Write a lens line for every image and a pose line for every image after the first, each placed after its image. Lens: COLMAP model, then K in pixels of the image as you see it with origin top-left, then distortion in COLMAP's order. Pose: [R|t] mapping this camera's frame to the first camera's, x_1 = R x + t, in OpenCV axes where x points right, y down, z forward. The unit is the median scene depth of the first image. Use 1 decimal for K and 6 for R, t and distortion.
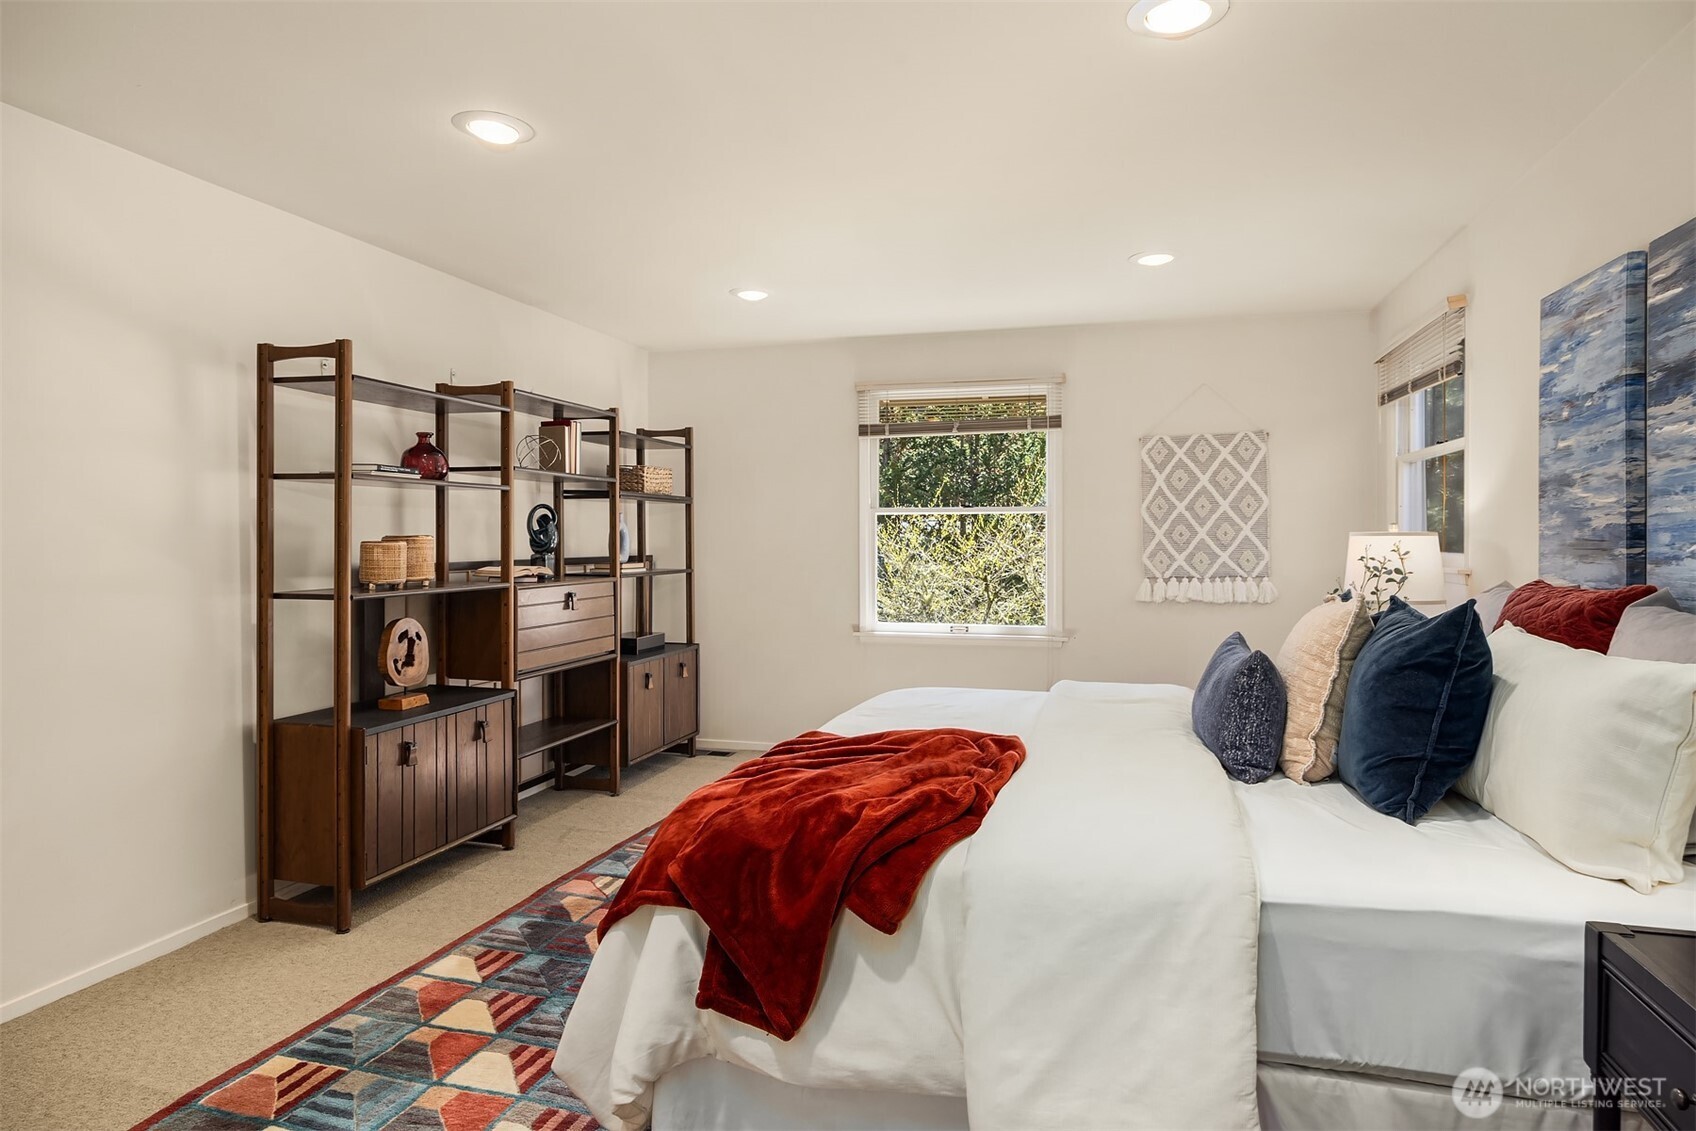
lens RADIAL K [[1003.9, 0, 841.4], [0, 1003.9, 559.6], [0, 0, 1]] dist [0.016624, 0.000687]
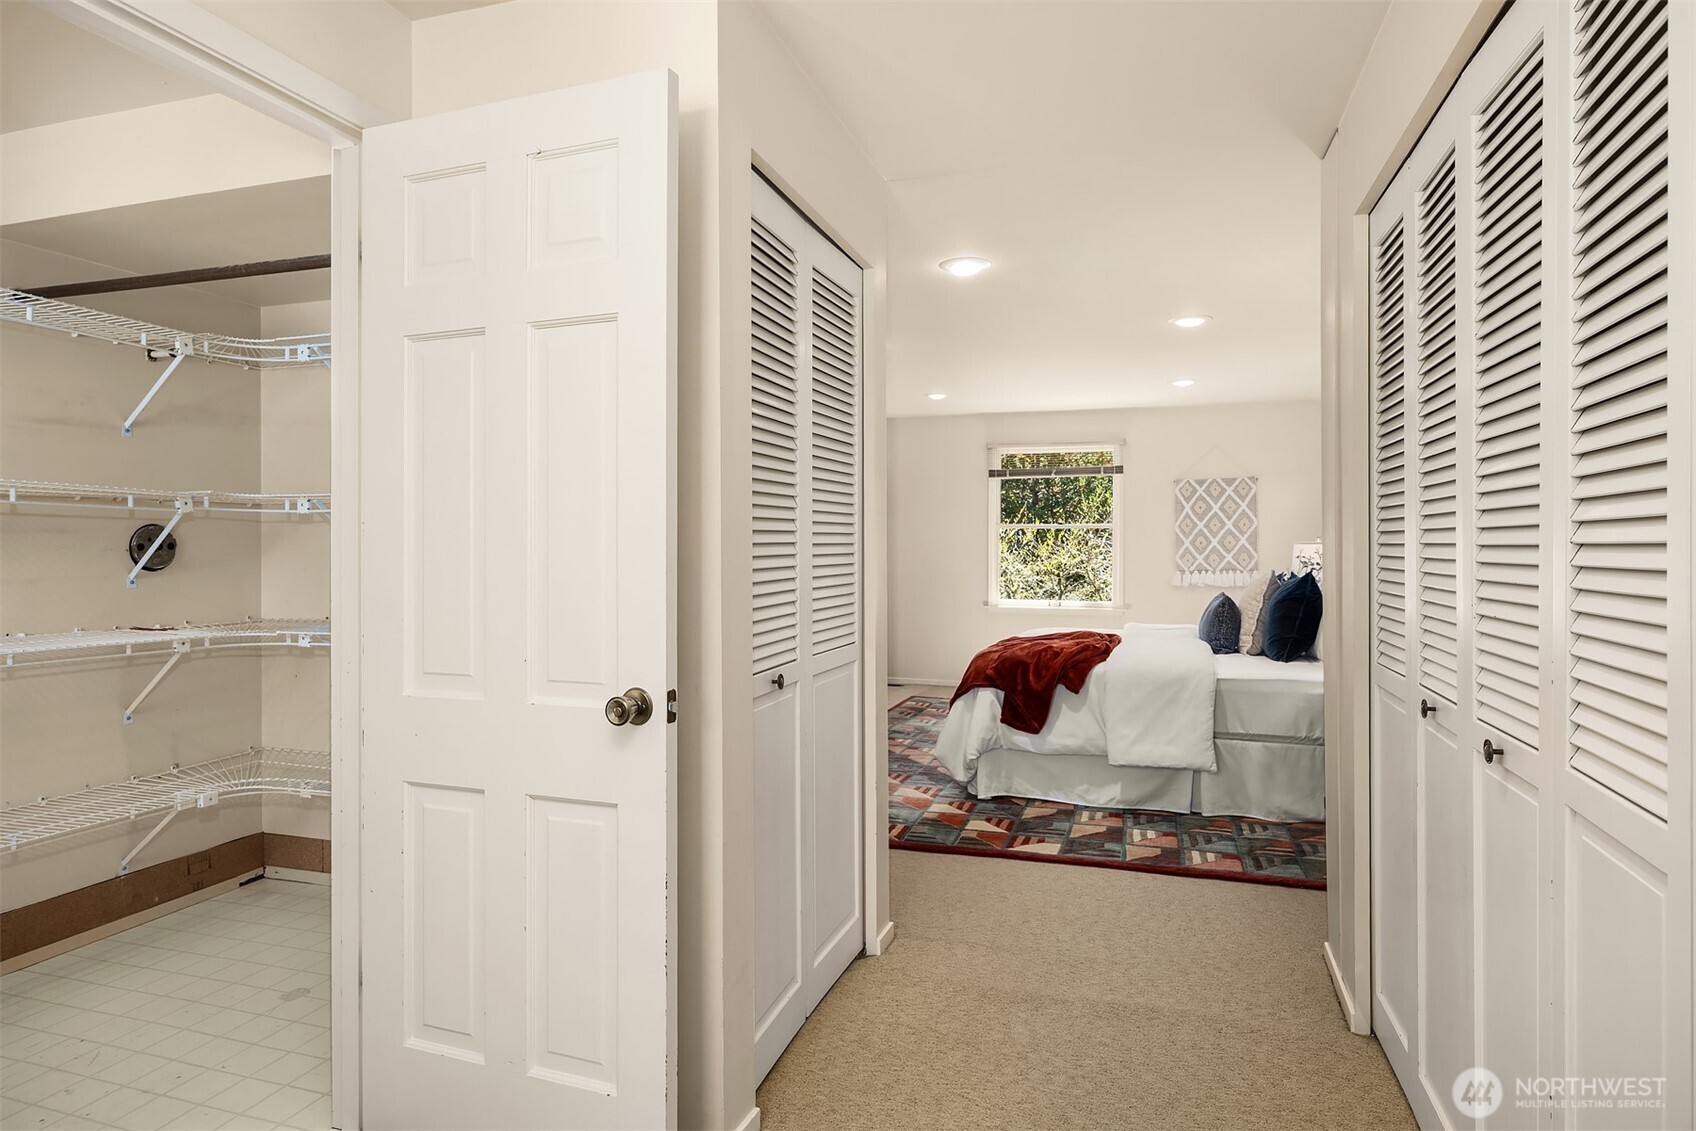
lens RADIAL K [[958.9, 0, 852.3], [0, 958.9, 555.8], [0, 0, 1]] dist [0.007240, 0.002714]
pose [[0.999319, 0.006171, -0.036387, -0.149429], [-0.006500, 0.999939, -0.008930, 0.012036], [0.036329, 0.009160, 0.999298, -0.511281]]
